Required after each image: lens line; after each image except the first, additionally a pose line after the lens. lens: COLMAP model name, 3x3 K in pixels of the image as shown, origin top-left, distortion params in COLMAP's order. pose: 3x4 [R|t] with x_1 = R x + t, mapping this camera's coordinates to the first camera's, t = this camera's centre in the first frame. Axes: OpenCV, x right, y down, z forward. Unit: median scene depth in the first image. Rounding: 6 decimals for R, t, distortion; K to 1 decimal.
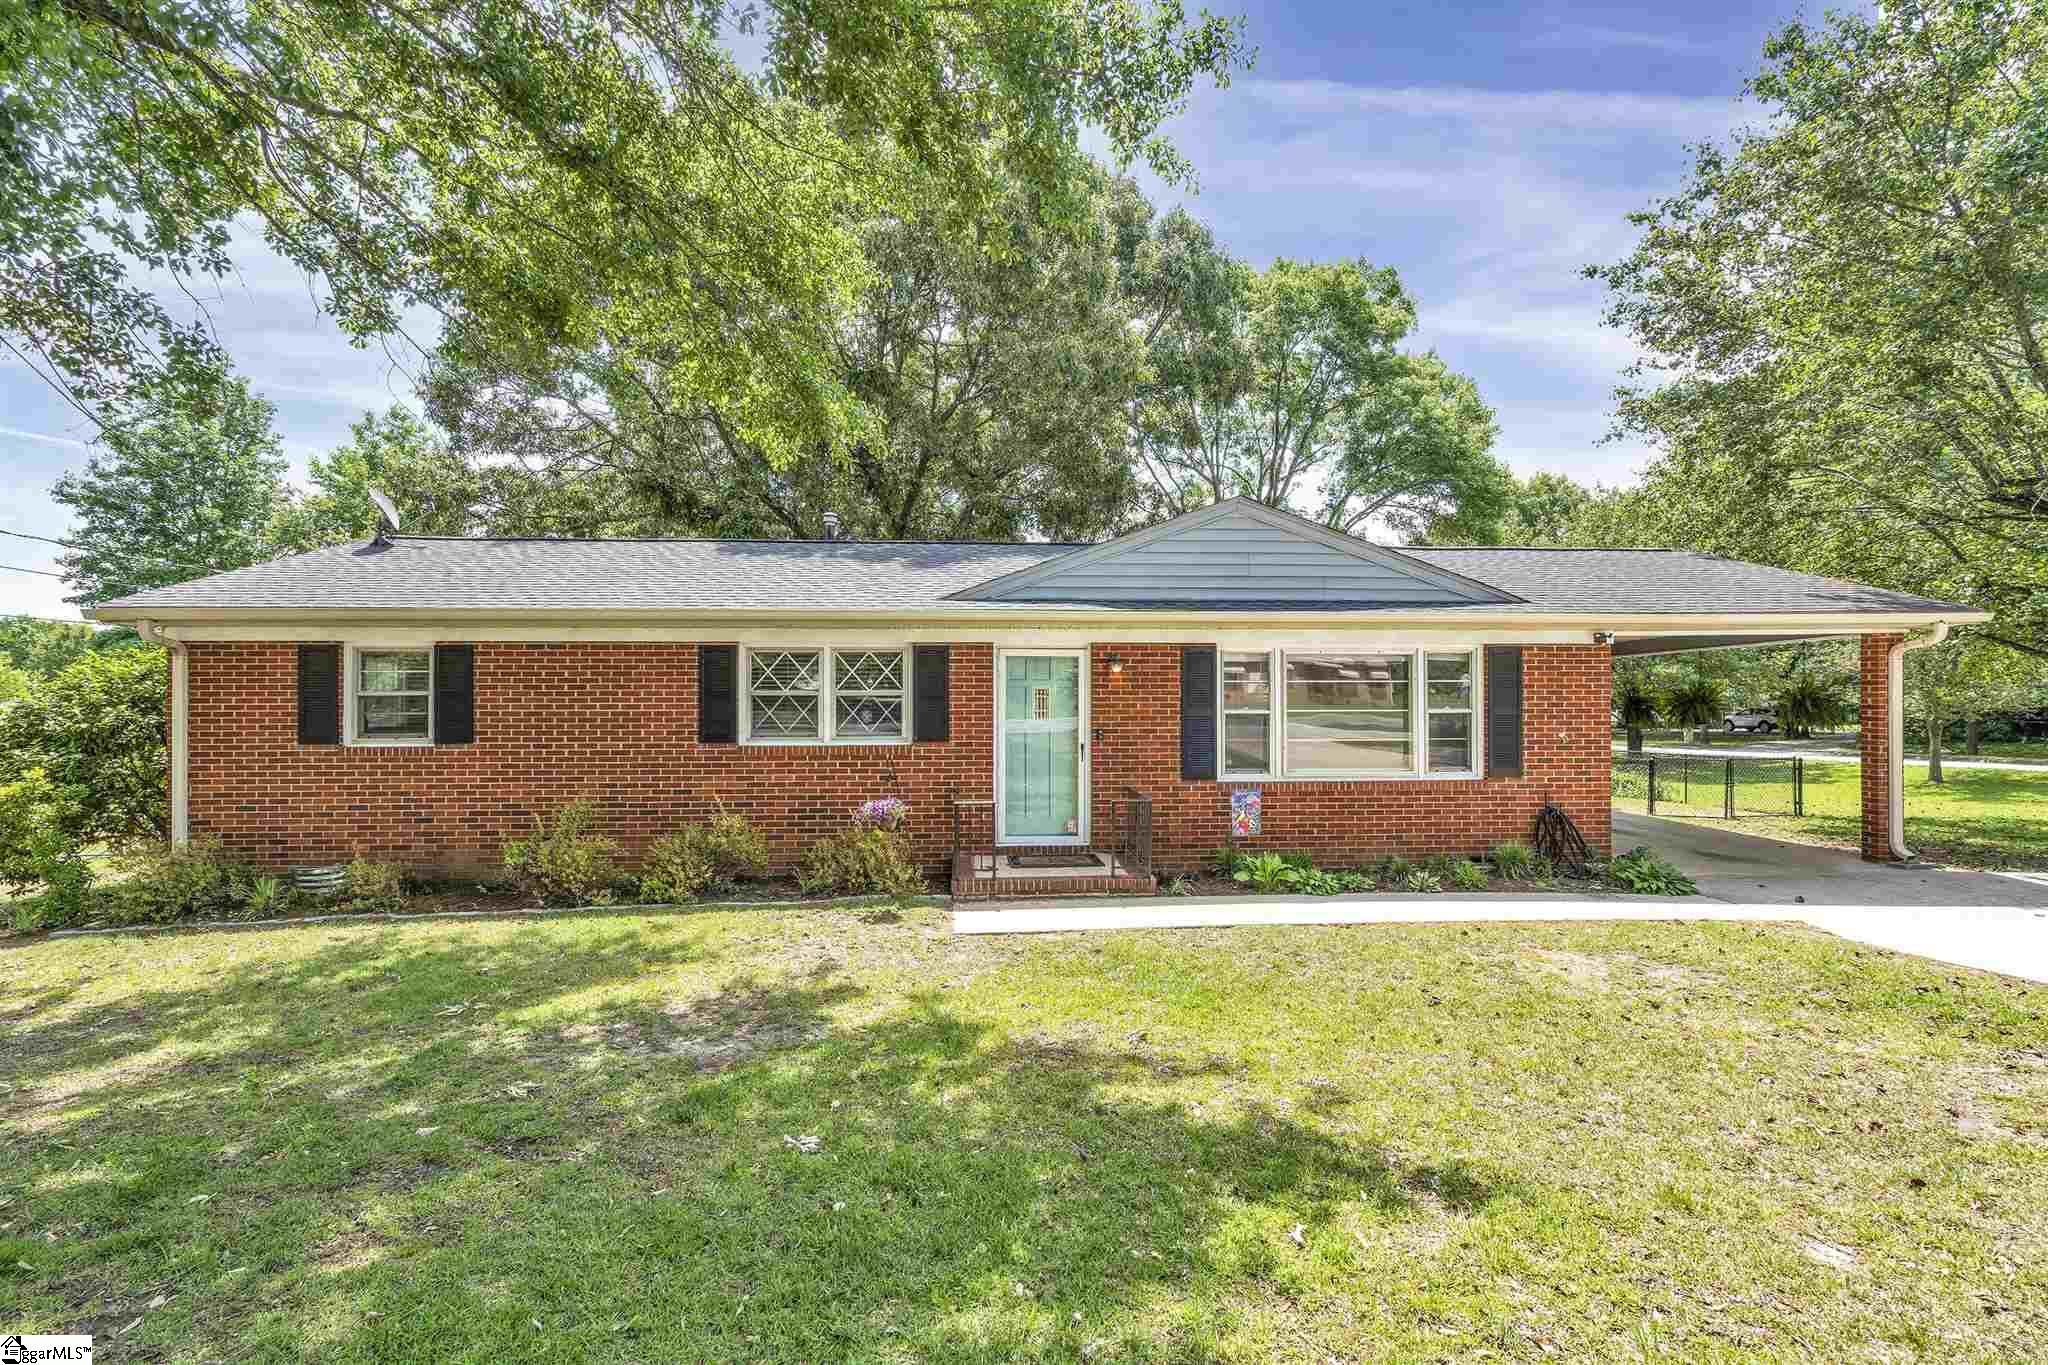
lens RADIAL K [[913.1, 0, 1027.2], [0, 913.1, 690.7], [0, 0, 1]] dist [-0.000092, 0.000043]
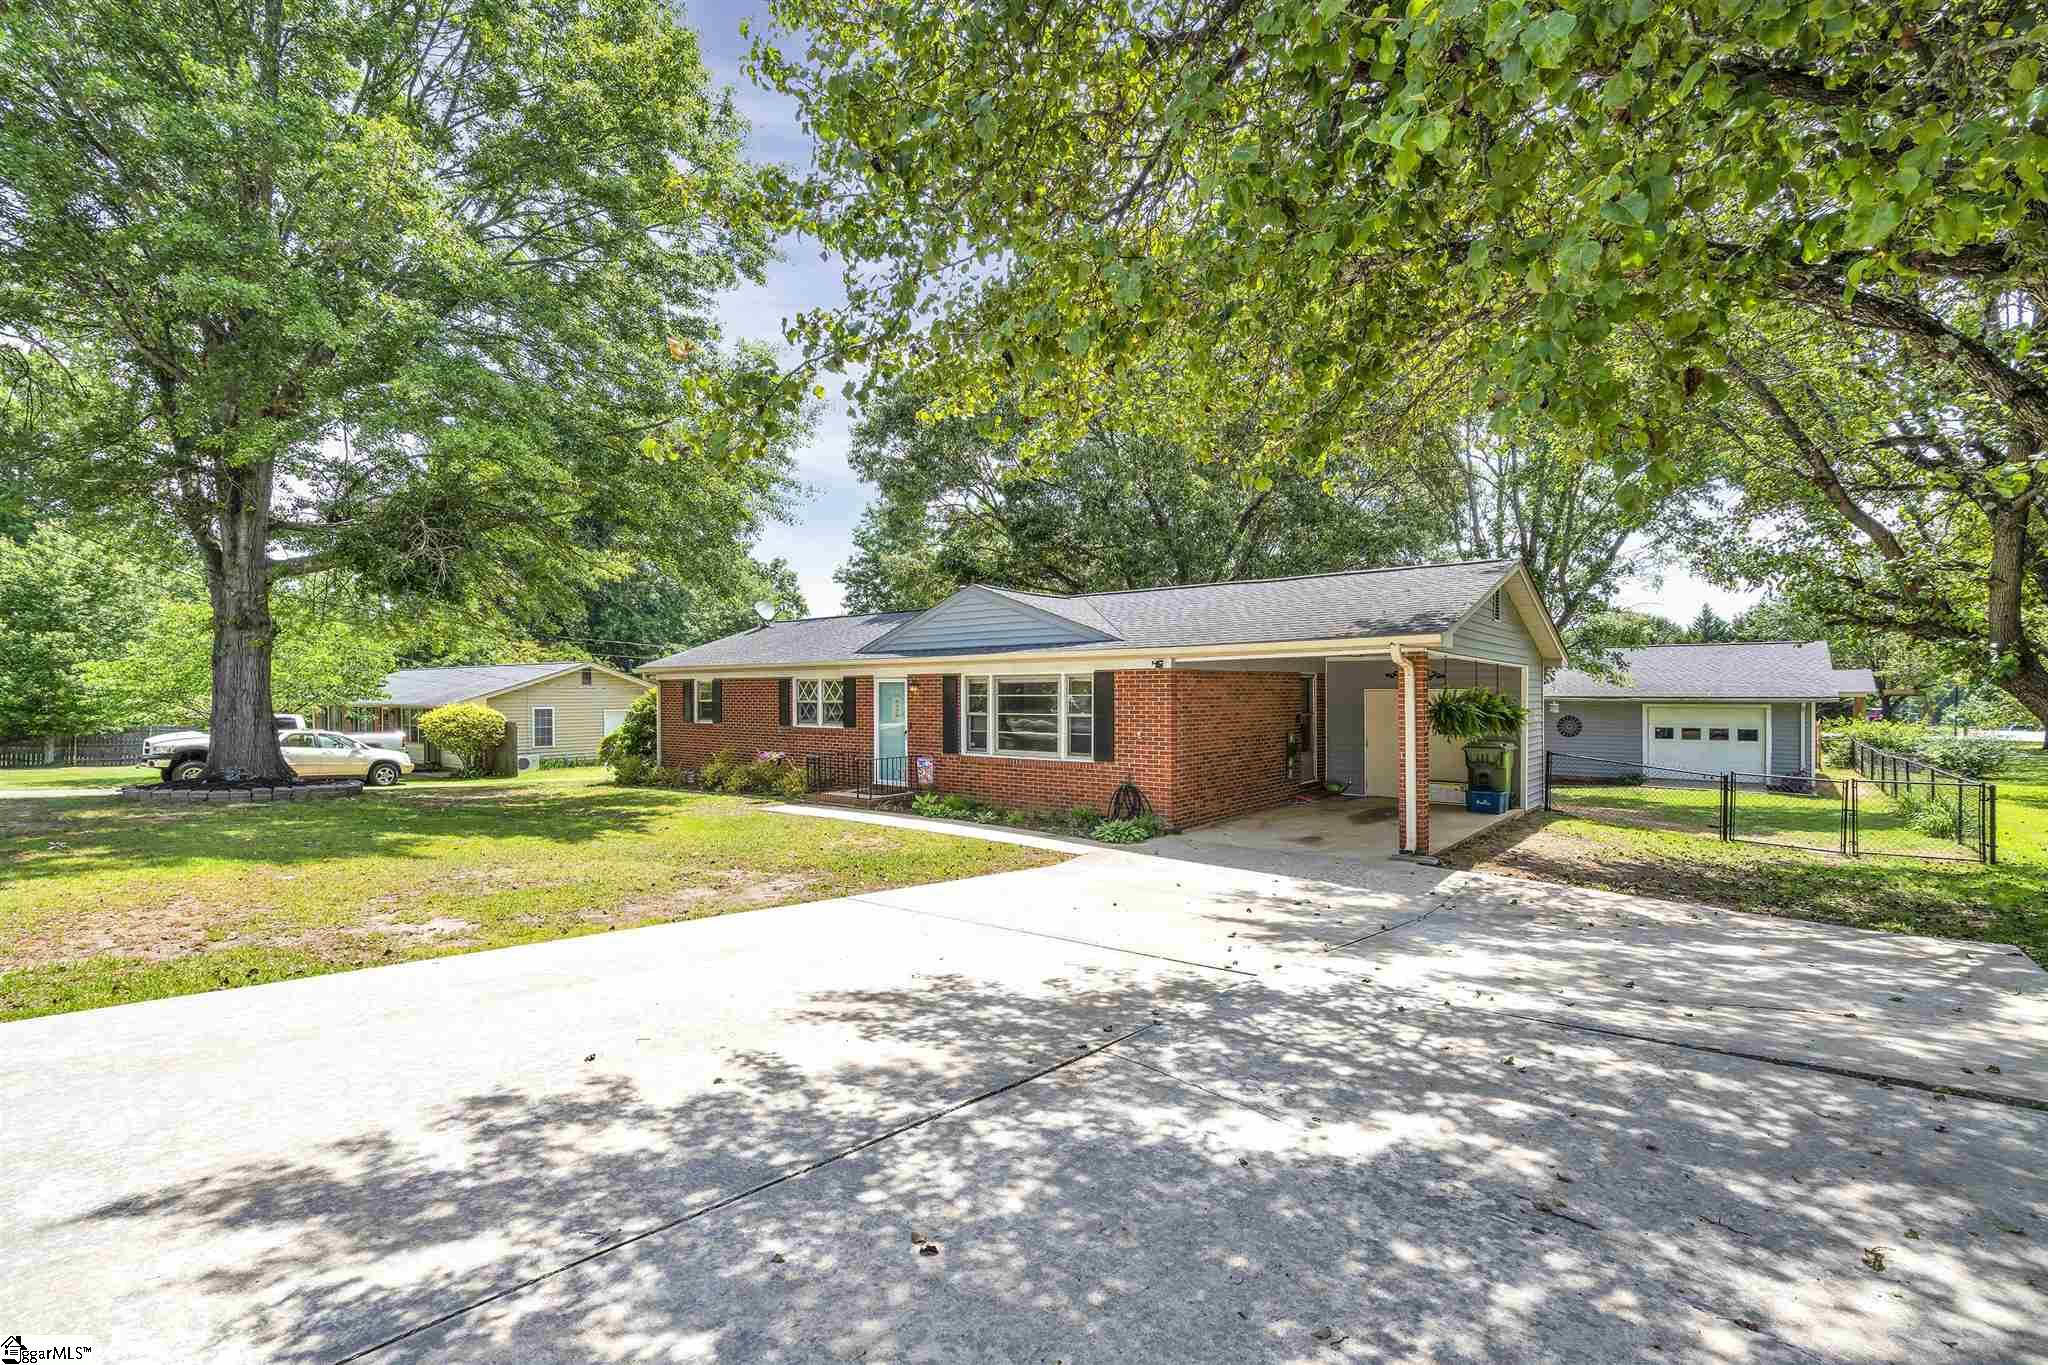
lens RADIAL K [[913.1, 0, 1020.8], [0, 913.1, 684.8], [0, 0, 1]] dist [-0.000092, 0.000043]
pose [[0.724990, -0.006037, -0.688733, 1.451395], [0.011882, 0.999922, 0.003743, -0.034968], [0.688656, -0.010897, 0.725006, -0.141480]]
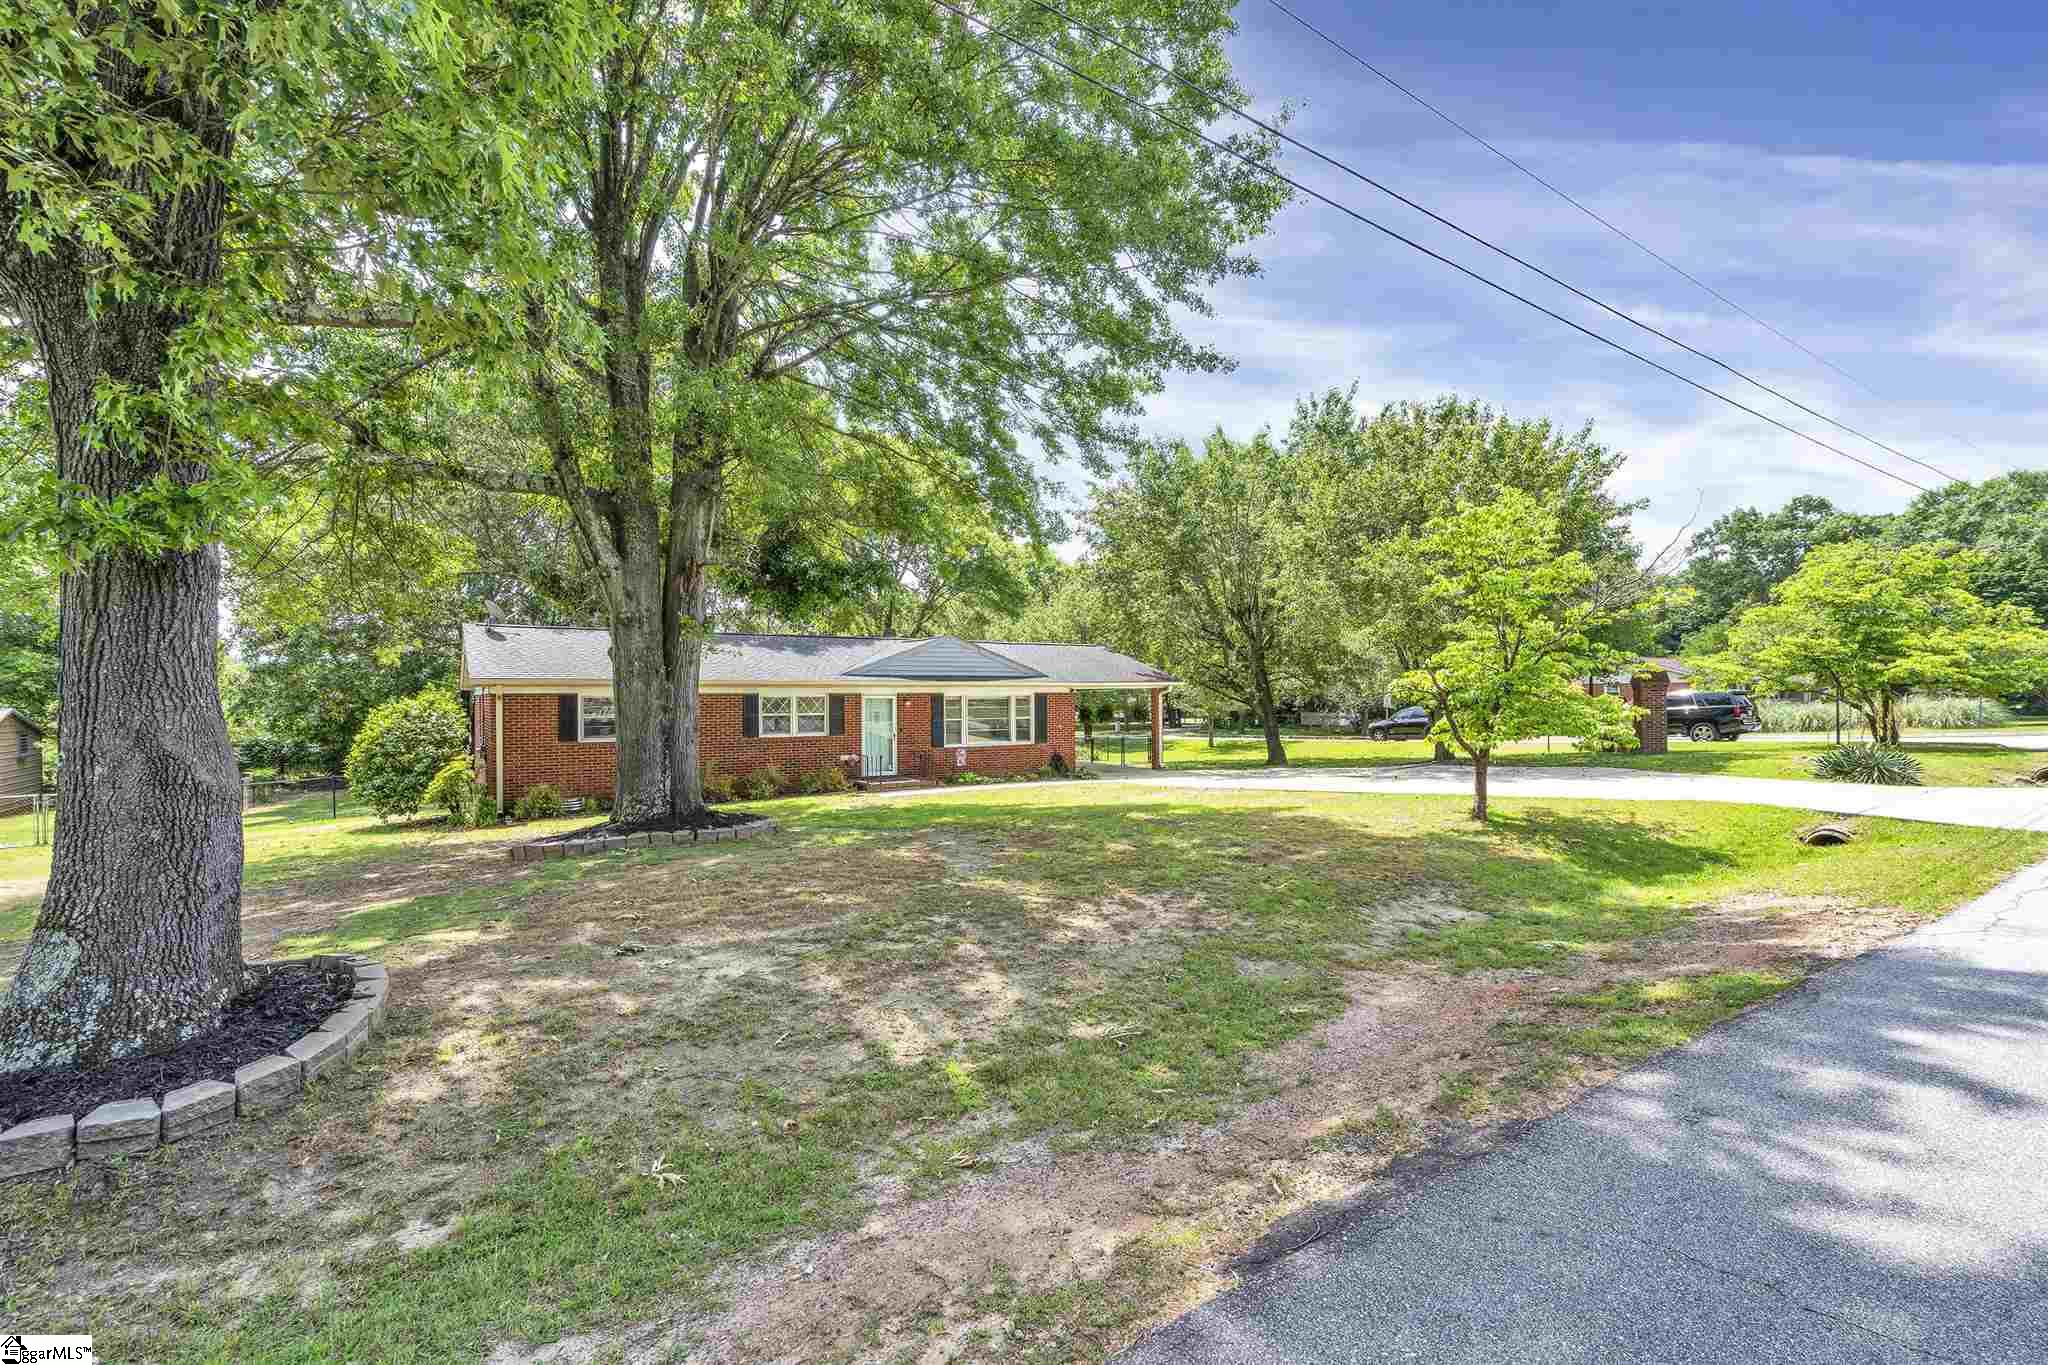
lens RADIAL K [[913.1, 0, 1029.3], [0, 913.1, 690.3], [0, 0, 1]] dist [-0.000092, 0.000043]
pose [[0.869005, 0.000832, 0.494803, -0.844892], [-0.000227, 0.999999, -0.001284, -0.056239], [-0.494804, 0.001004, 0.869004, -1.328345]]
